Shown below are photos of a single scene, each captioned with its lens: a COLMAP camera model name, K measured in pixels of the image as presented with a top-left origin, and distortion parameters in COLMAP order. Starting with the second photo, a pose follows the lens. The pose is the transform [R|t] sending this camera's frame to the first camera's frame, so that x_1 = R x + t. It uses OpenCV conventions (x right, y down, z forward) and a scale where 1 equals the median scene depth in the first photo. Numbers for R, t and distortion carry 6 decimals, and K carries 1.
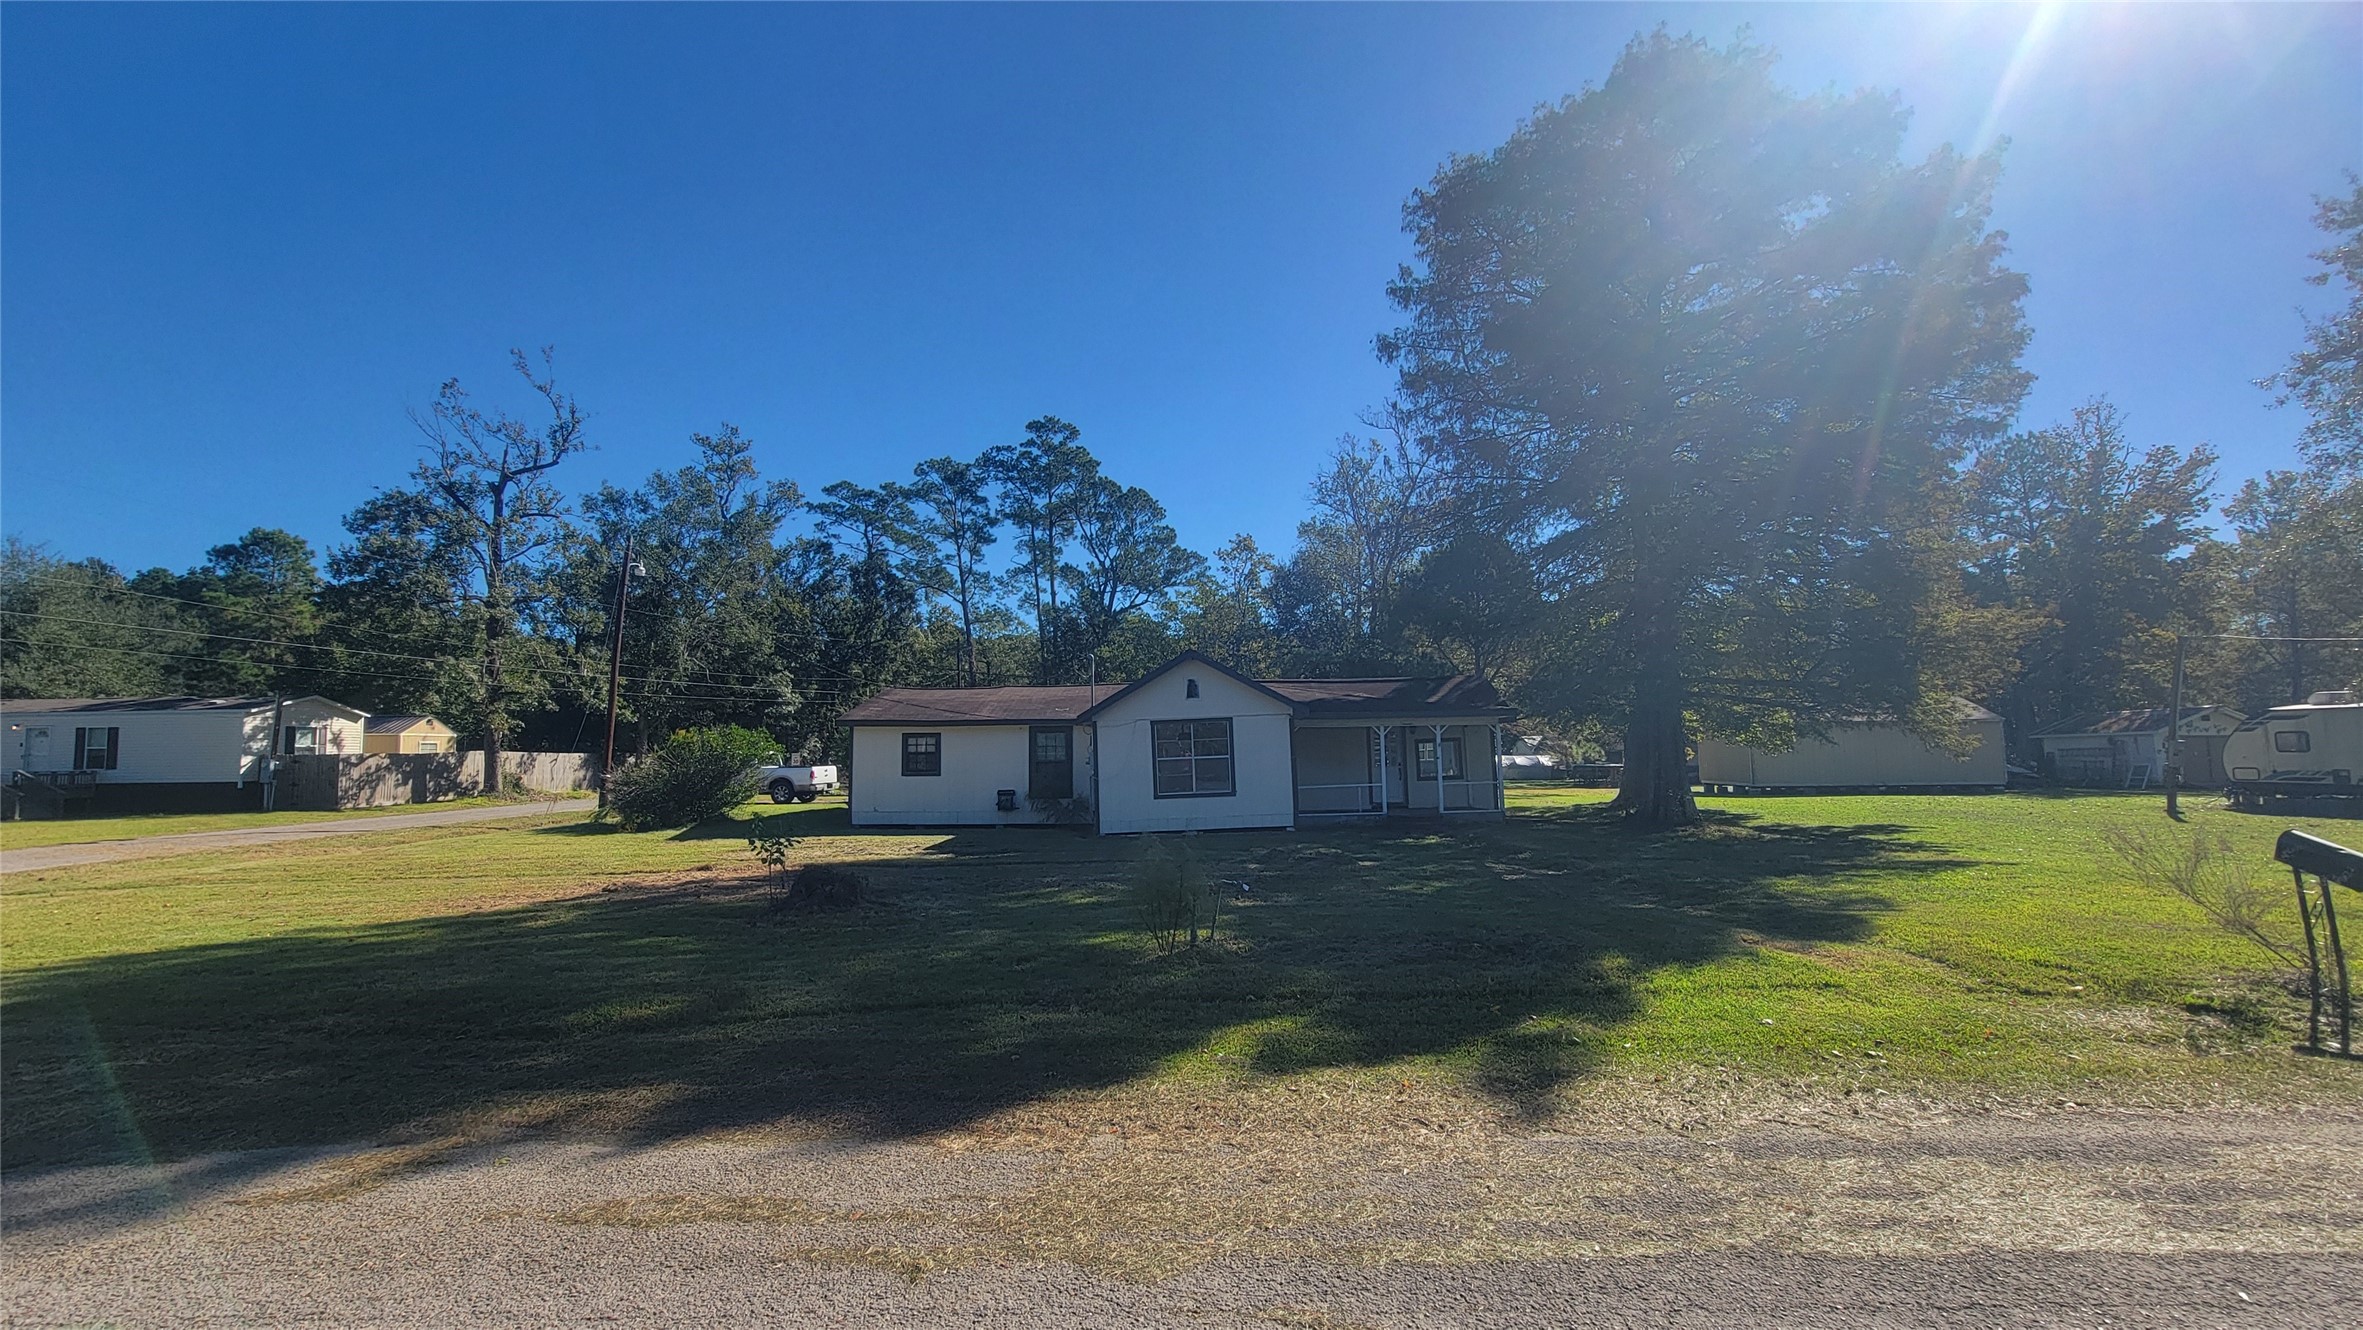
lens RADIAL K [[964.0, 0, 1170.2], [0, 964.0, 662.3], [0, 0, 1]] dist [-0.002603, 0.001077]
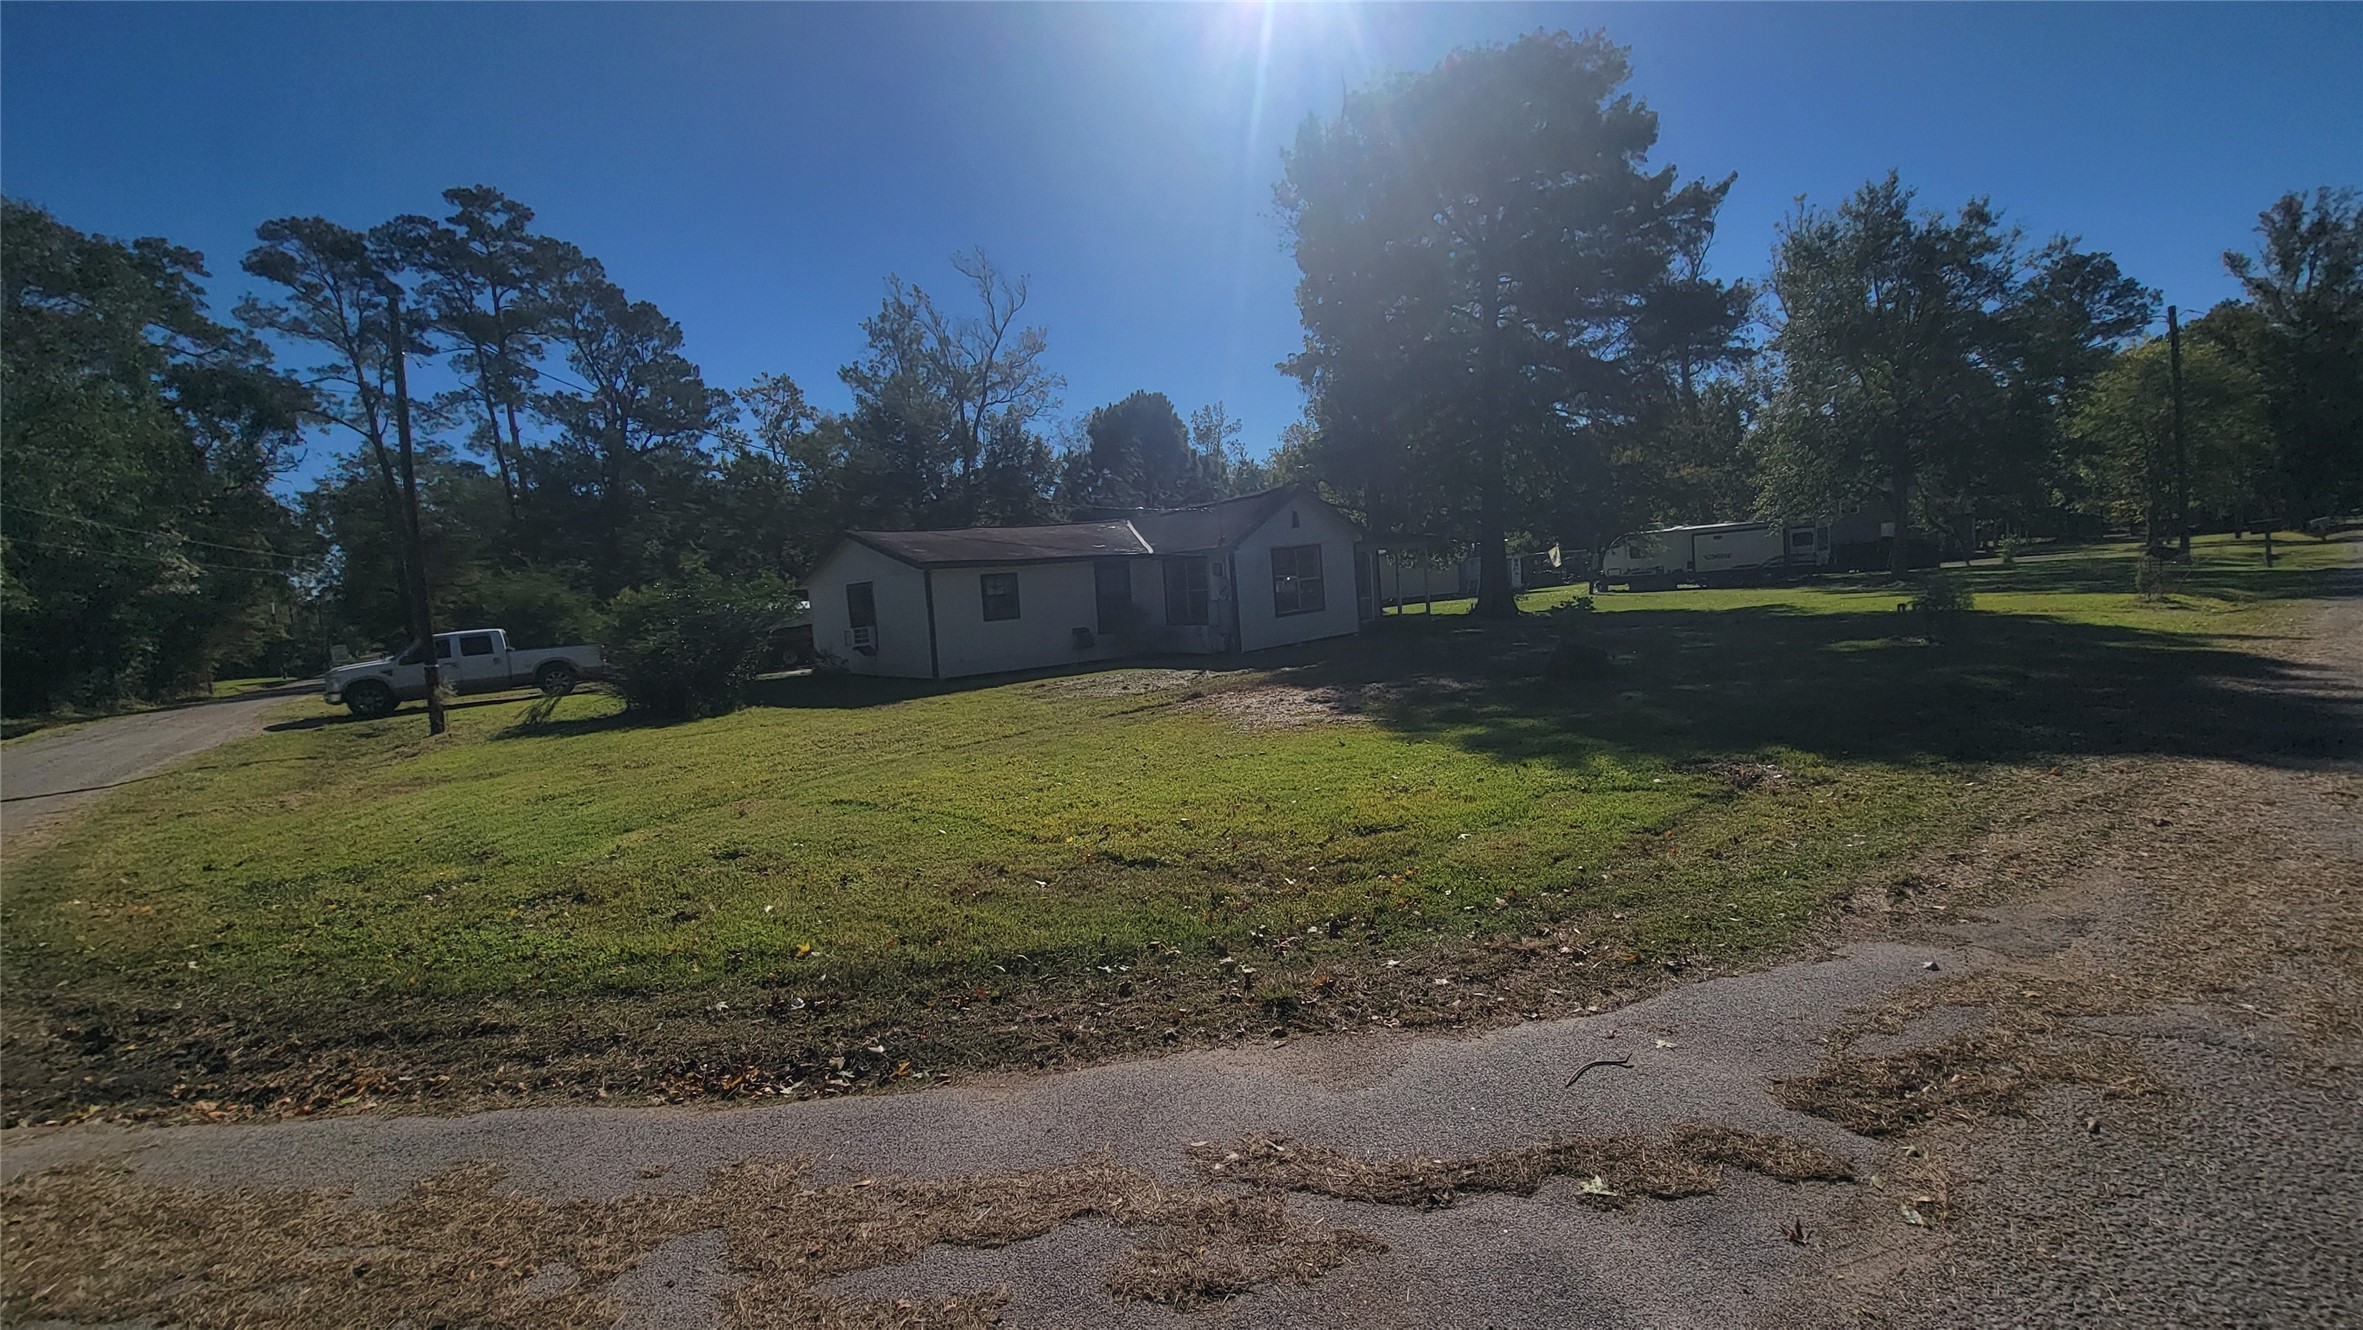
lens RADIAL K [[964.0, 0, 1176.5], [0, 964.0, 668.0], [0, 0, 1]] dist [-0.002603, 0.001077]
pose [[0.777033, -0.098500, 0.621705, -0.443778], [0.008447, 0.989223, 0.146171, 0.018282], [-0.629403, -0.108328, 0.769491, 0.110124]]
